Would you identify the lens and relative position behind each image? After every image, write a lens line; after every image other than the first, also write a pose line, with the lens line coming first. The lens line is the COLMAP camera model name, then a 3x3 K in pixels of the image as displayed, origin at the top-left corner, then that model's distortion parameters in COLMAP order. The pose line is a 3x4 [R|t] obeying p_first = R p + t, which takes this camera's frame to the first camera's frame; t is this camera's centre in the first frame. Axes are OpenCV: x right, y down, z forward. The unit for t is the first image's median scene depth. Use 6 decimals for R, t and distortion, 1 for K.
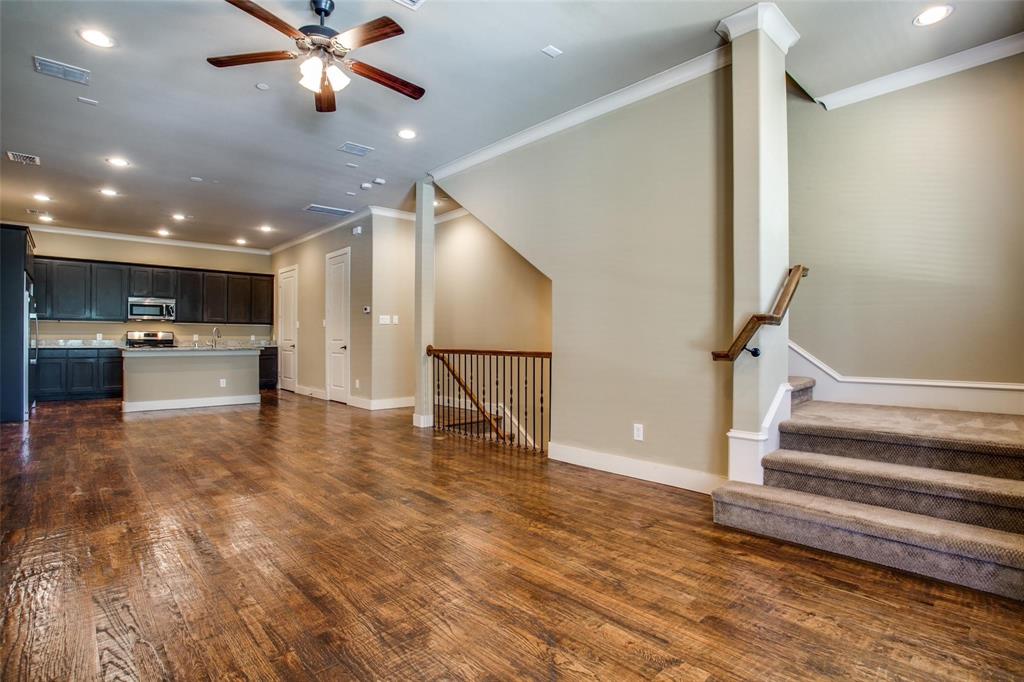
lens RADIAL K [[504.8, 0, 512.0], [0, 504.8, 341.0], [0, 0, 1]] dist [-0.042865, 0.001060]
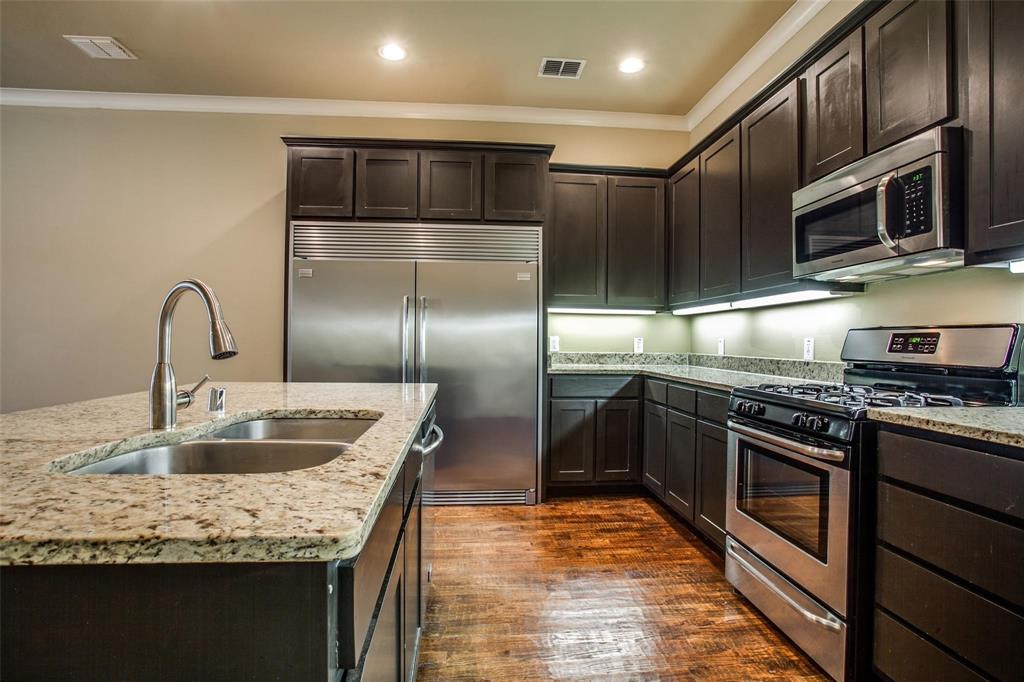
lens RADIAL K [[504.8, 0, 512.0], [0, 504.8, 341.0], [0, 0, 1]] dist [-0.042865, 0.001060]
pose [[-0.591730, -0.010616, -0.806066, -0.551716], [-0.008755, 0.999939, -0.006743, -0.011206], [0.806089, 0.003067, -0.591787, 1.161107]]
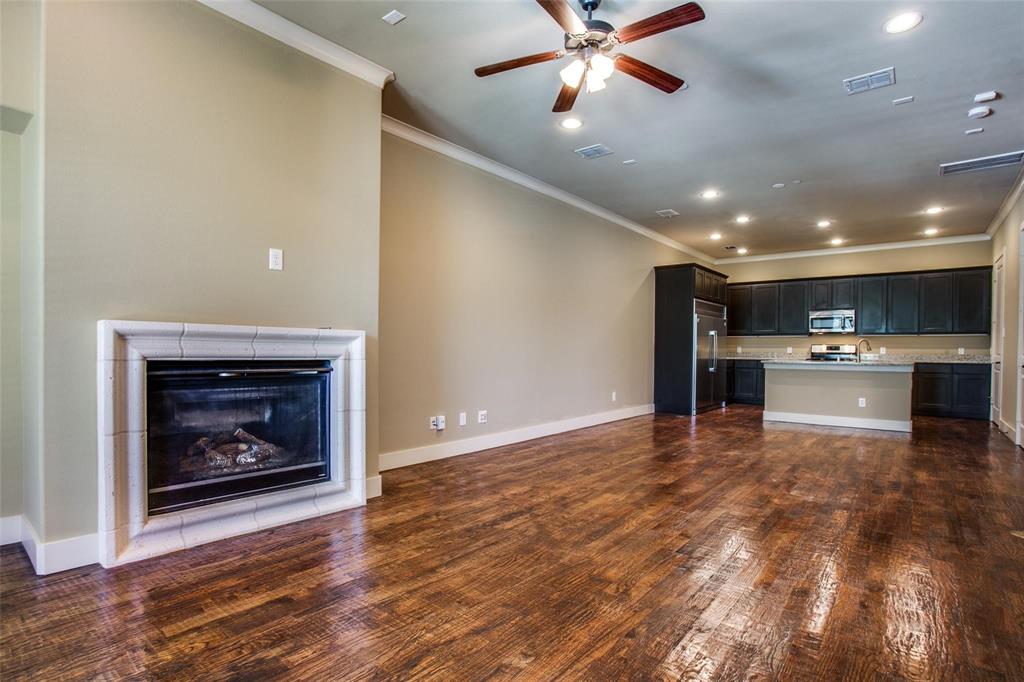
lens RADIAL K [[519.2, 0, 512.6], [0, 519.2, 353.3], [0, 0, 1]] dist [-0.035354, 0.000585]
pose [[0.135540, 0.002179, -0.990769, 0.219358], [-0.008285, 0.999965, 0.001066, 0.002673], [0.990737, 0.008064, 0.135553, 0.271981]]
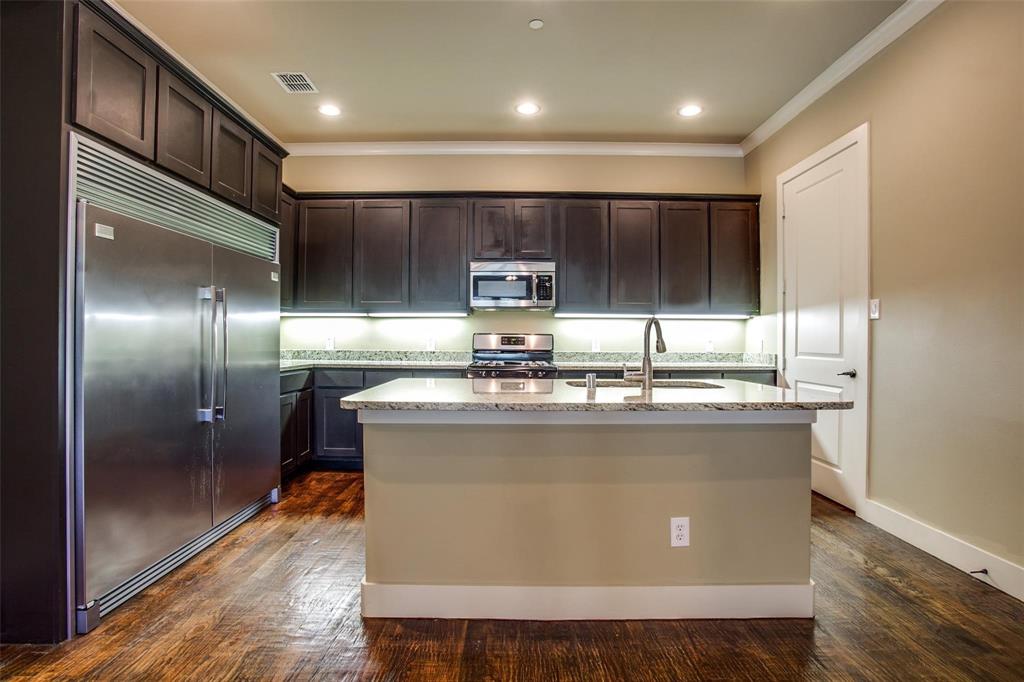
lens RADIAL K [[504.8, 0, 512.0], [0, 504.8, 341.0], [0, 0, 1]] dist [-0.042865, 0.001060]
pose [[0.732713, 0.000988, -0.680537, -0.467917], [-0.000138, 0.999999, 0.001303, -0.014260], [0.680538, -0.000861, 0.732713, 0.749912]]
